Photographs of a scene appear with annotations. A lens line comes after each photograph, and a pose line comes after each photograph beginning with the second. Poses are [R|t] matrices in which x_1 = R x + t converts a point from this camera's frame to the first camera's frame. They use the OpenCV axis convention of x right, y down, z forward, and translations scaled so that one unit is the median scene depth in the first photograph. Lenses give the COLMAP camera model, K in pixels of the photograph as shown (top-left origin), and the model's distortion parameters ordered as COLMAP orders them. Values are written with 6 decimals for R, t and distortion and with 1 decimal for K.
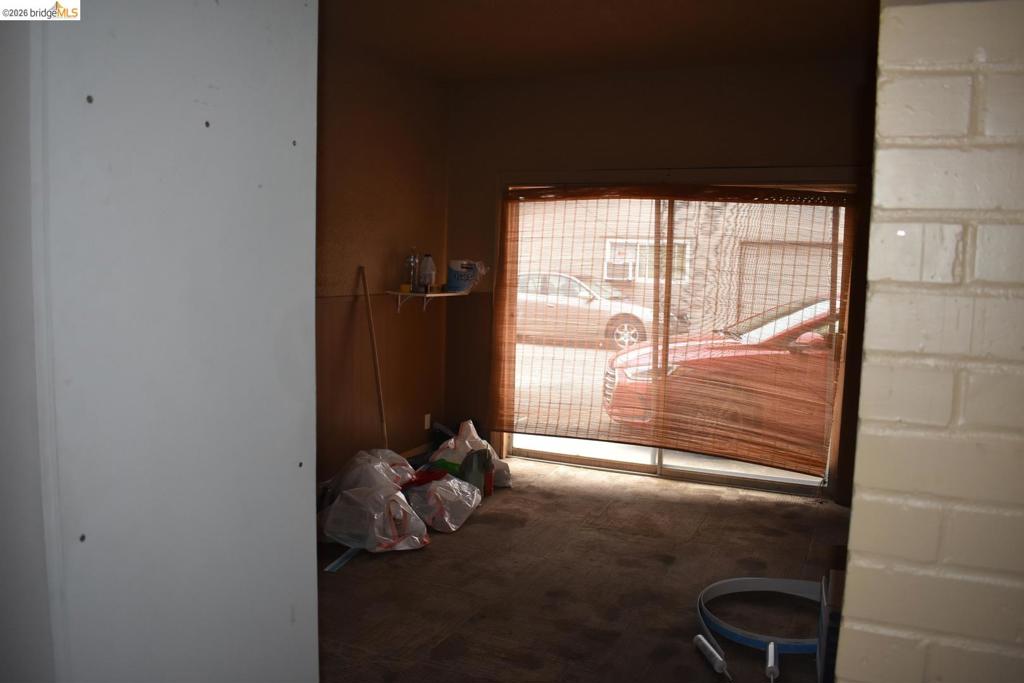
lens RADIAL K [[805.8, 0, 512.0], [0, 805.8, 341.5], [0, 0, 1]] dist [-0.087845, 0.006140]
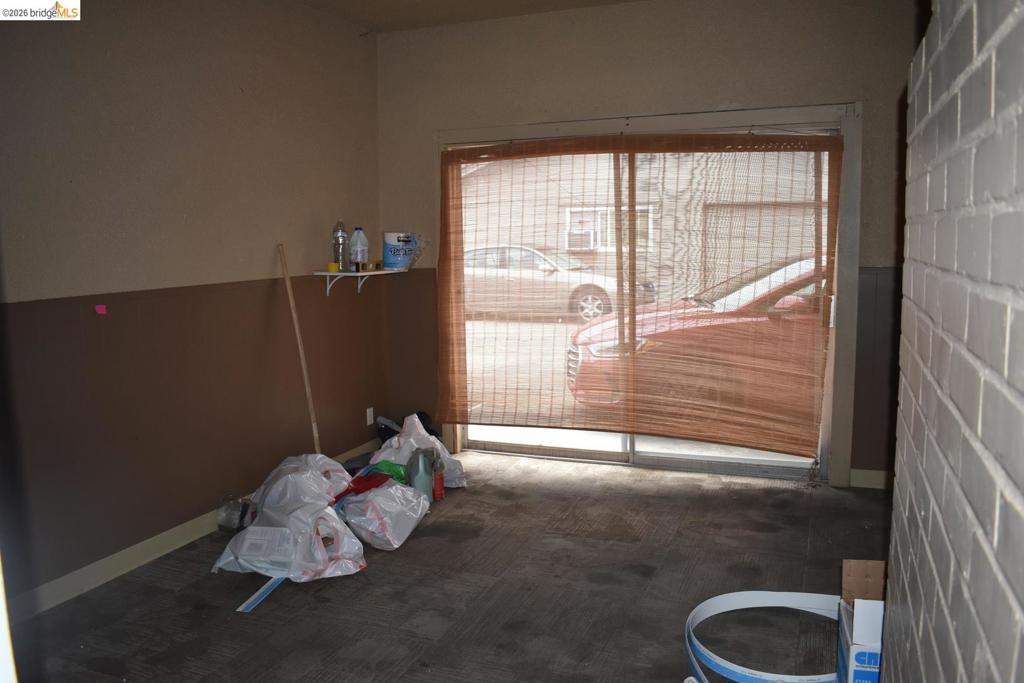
lens RADIAL K [[805.8, 0, 512.0], [0, 805.8, 341.5], [0, 0, 1]] dist [-0.087845, 0.006140]
pose [[0.997980, -0.049670, 0.039613, 0.022269], [0.048453, 0.998341, 0.031106, -0.003450], [-0.041092, -0.029124, 0.998731, 0.118723]]
